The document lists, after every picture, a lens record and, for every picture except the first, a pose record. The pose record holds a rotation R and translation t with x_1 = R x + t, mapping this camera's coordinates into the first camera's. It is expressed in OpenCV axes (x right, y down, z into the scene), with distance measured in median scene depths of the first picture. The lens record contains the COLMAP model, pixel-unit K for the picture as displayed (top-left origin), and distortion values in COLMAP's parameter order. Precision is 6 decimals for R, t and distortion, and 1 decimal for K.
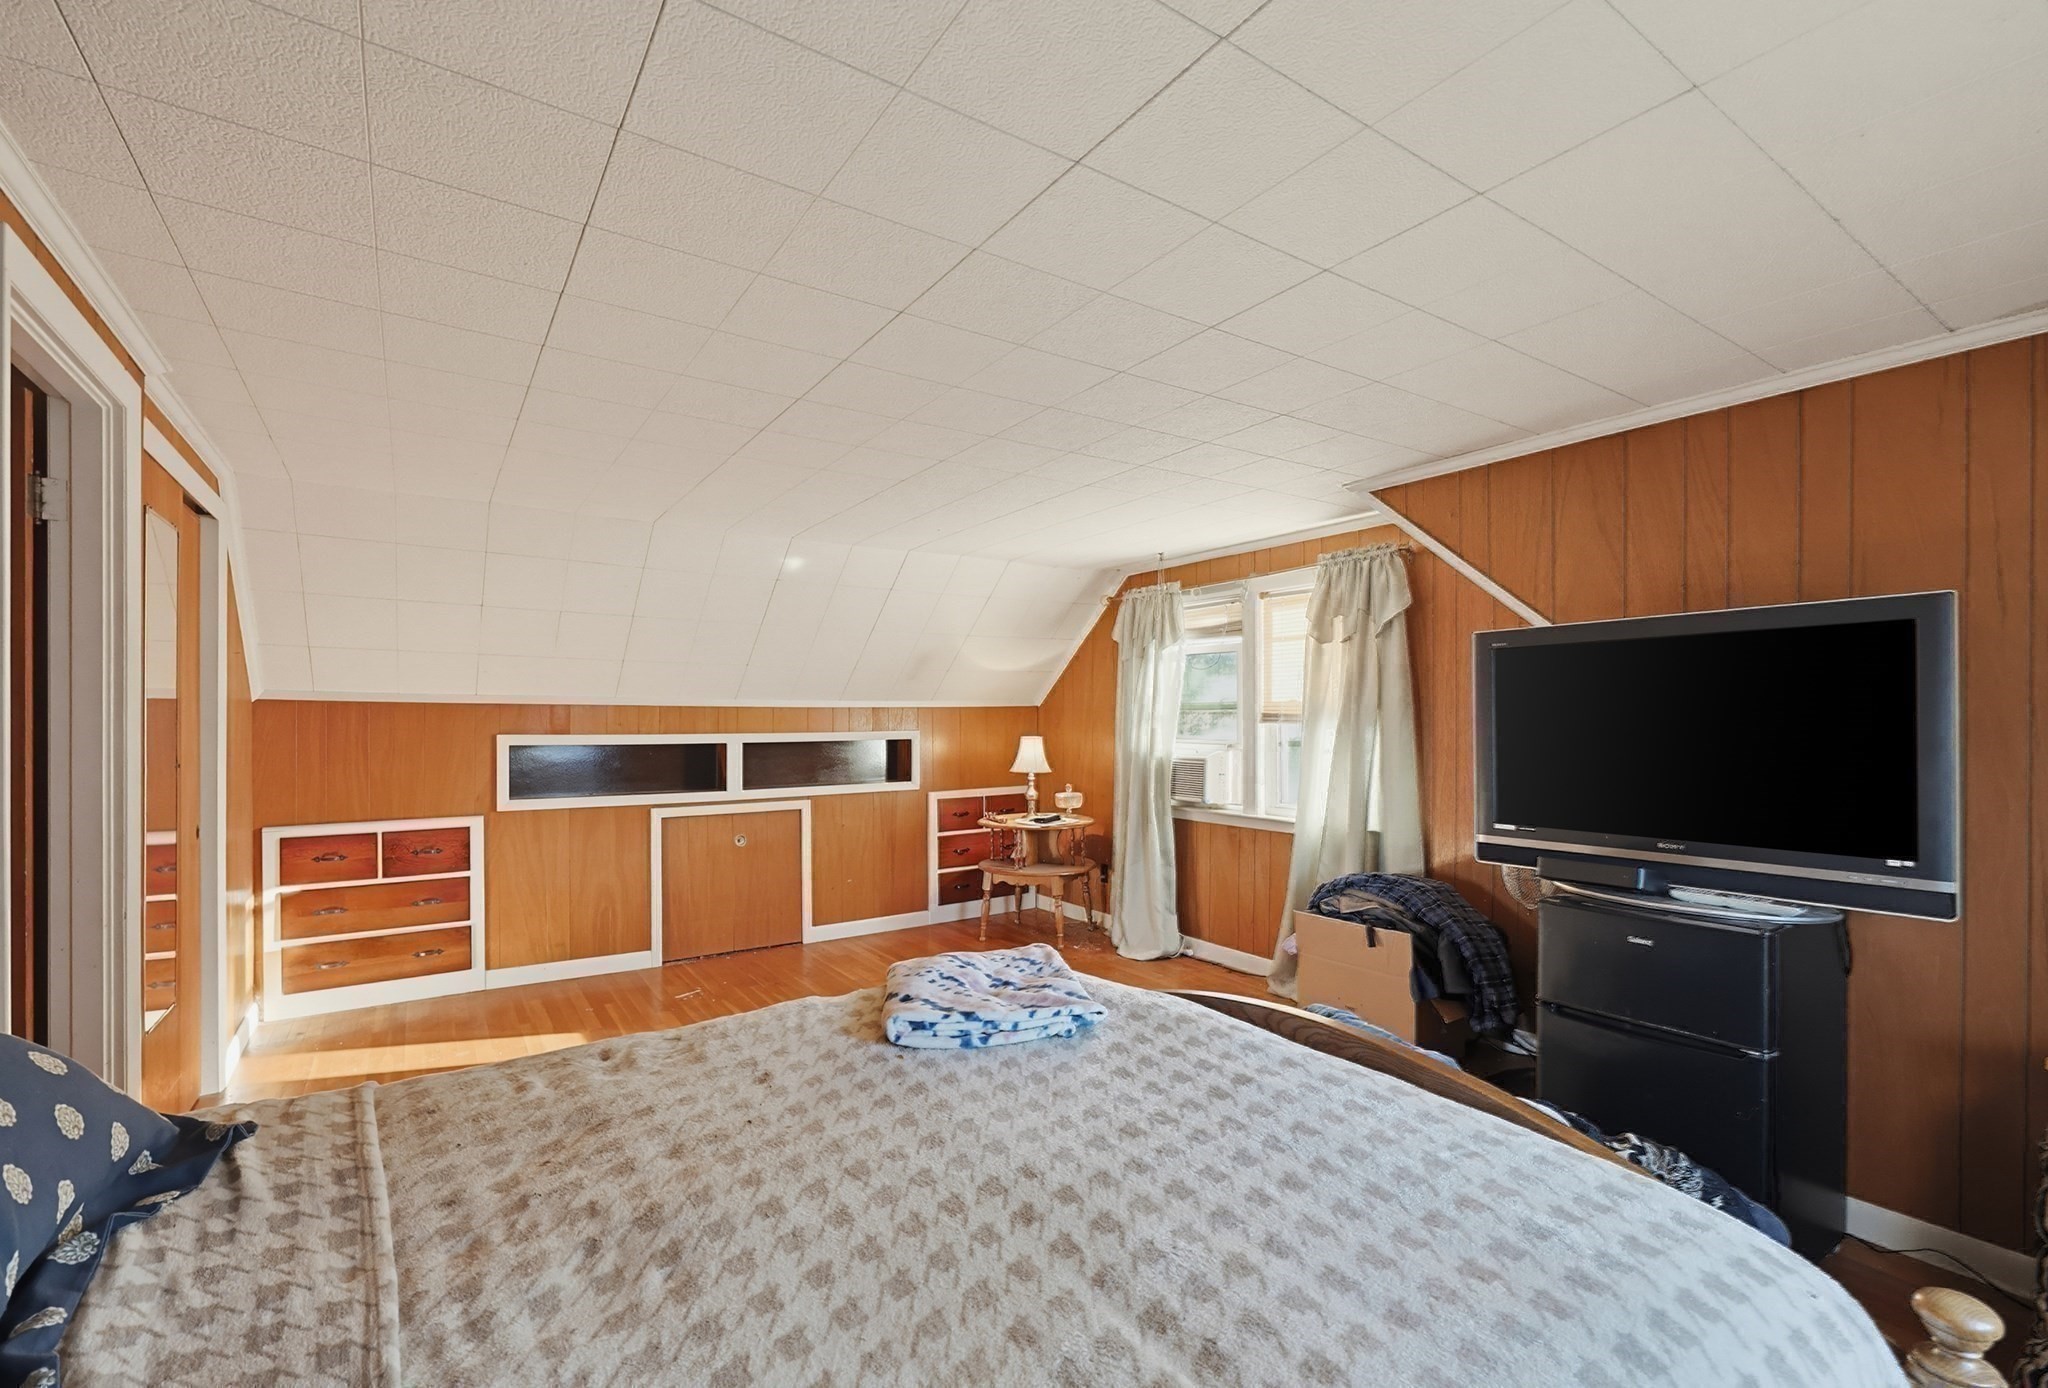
lens RADIAL K [[904.2, 0, 1079.4], [0, 904.2, 726.5], [0, 0, 1]] dist [-0.001414, -0.000101]
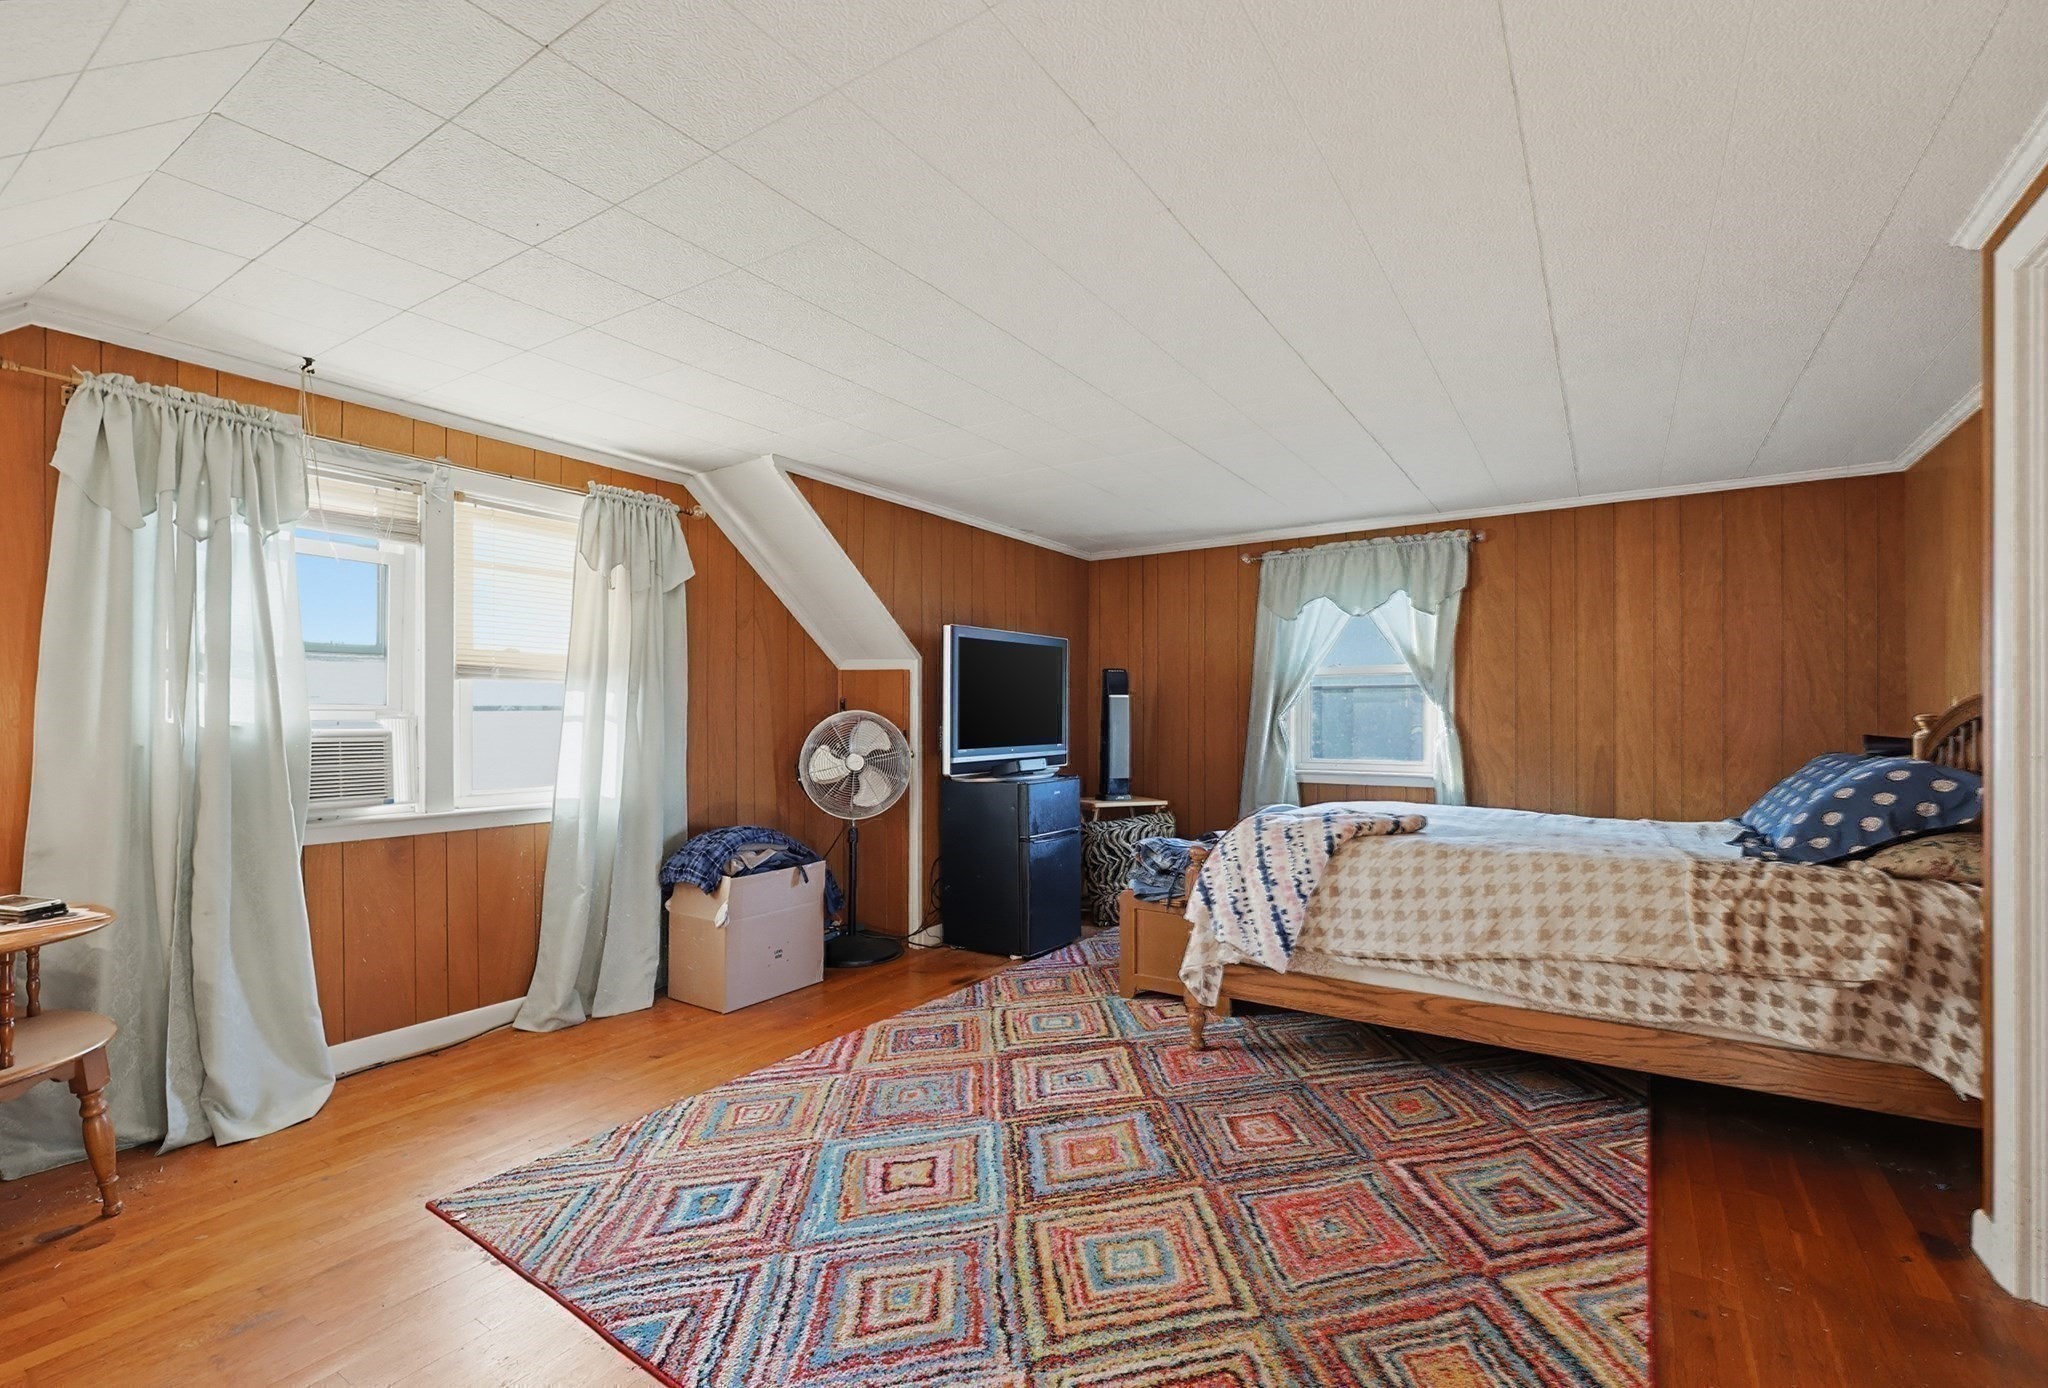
lens RADIAL K [[904.2, 0, 1026.1], [0, 904.2, 712.8], [0, 0, 1]] dist [-0.001414, -0.000101]
pose [[-0.368760, 0.007284, 0.929496, -0.584096], [0.010049, 0.999942, -0.003849, 0.028491], [-0.929470, 0.007921, -0.368812, 0.818426]]
